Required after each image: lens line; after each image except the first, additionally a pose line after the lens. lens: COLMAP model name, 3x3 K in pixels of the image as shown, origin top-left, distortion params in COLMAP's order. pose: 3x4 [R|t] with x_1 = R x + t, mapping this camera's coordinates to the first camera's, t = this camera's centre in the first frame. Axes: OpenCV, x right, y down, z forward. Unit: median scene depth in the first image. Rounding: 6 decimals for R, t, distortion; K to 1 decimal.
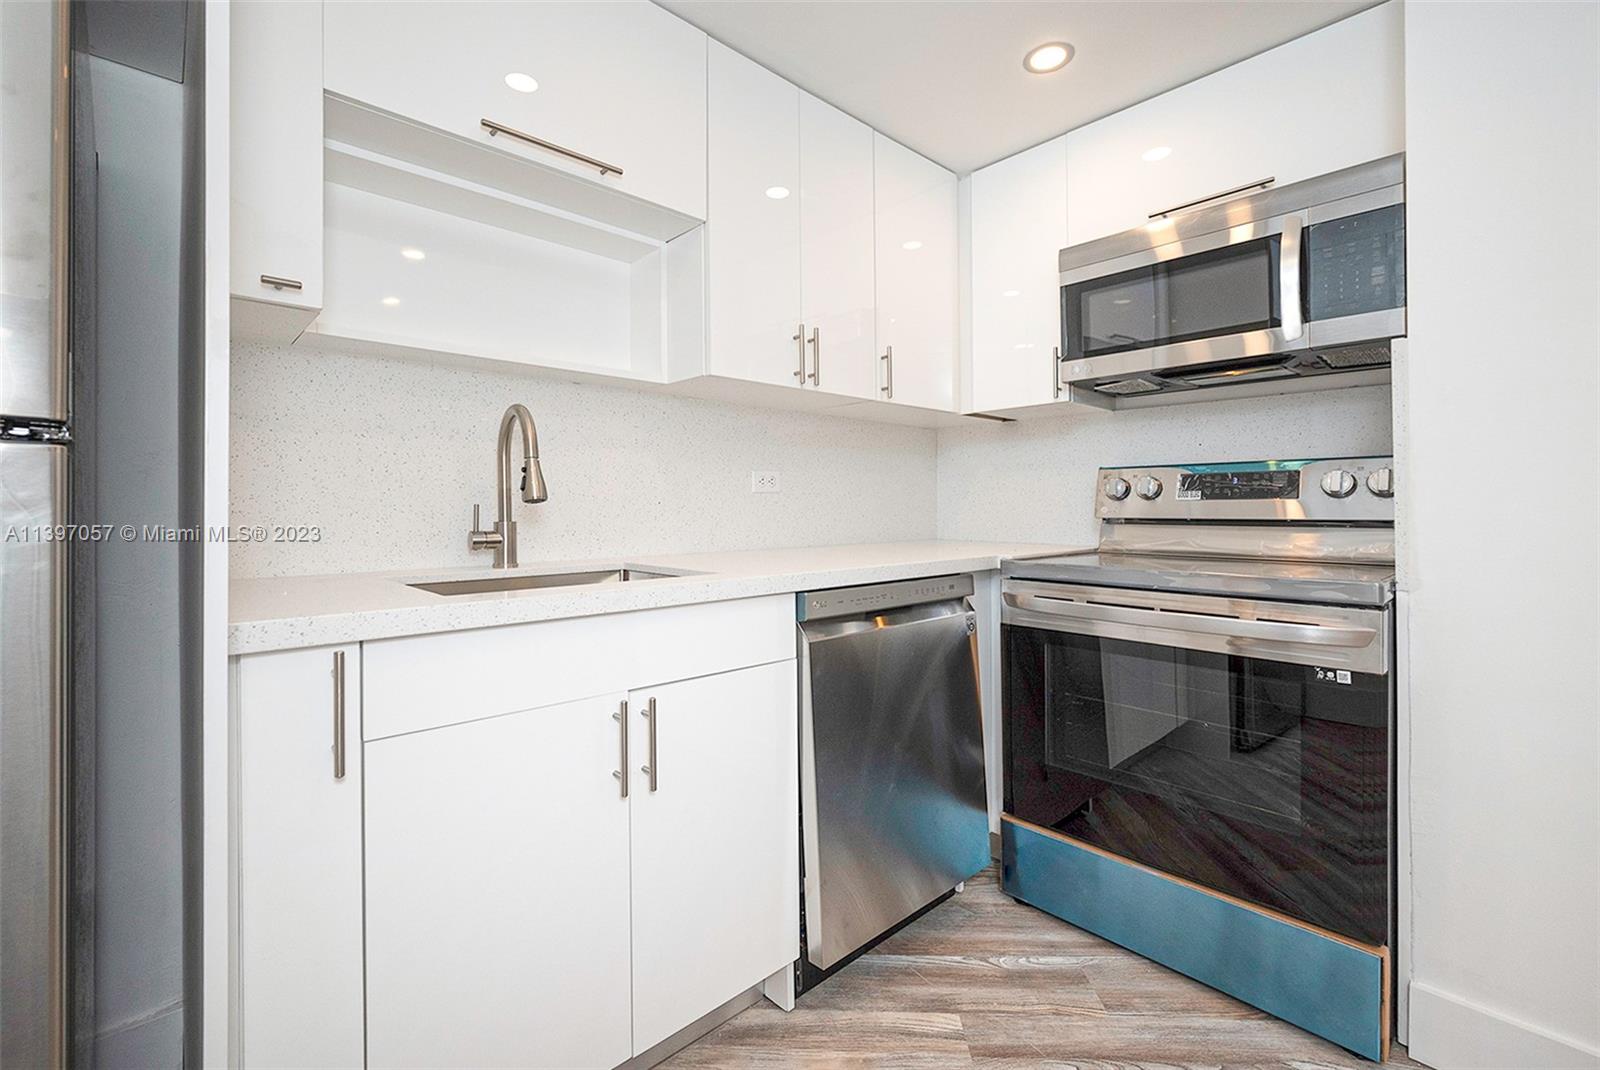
lens RADIAL K [[696.1, 0, 799.8], [0, 696.1, 501.2], [0, 0, 1]] dist [0.003747, 0.000114]
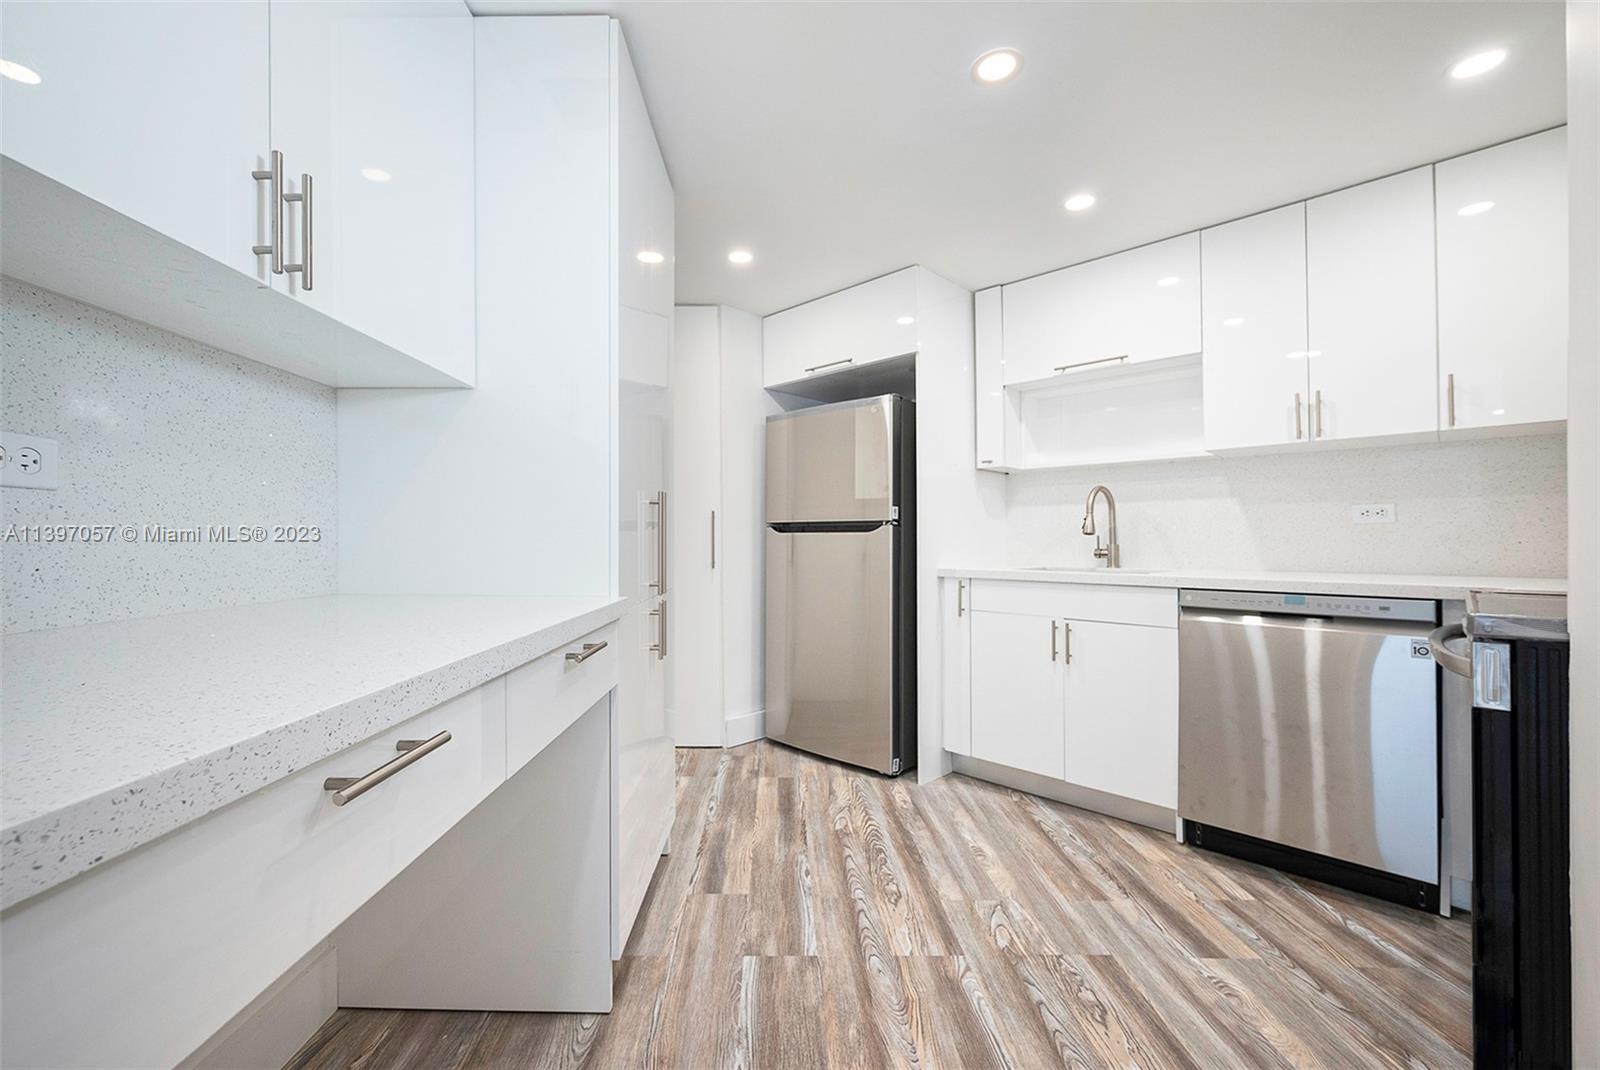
lens RADIAL K [[649.6, 0, 800.3], [0, 649.6, 536.2], [0, 0, 1]] dist [-0.003763, 0.000514]
pose [[0.065912, -0.002919, -0.997821, 1.354111], [0.009667, 0.999951, -0.002286, 0.002694], [0.997779, -0.009495, 0.065937, 0.011026]]
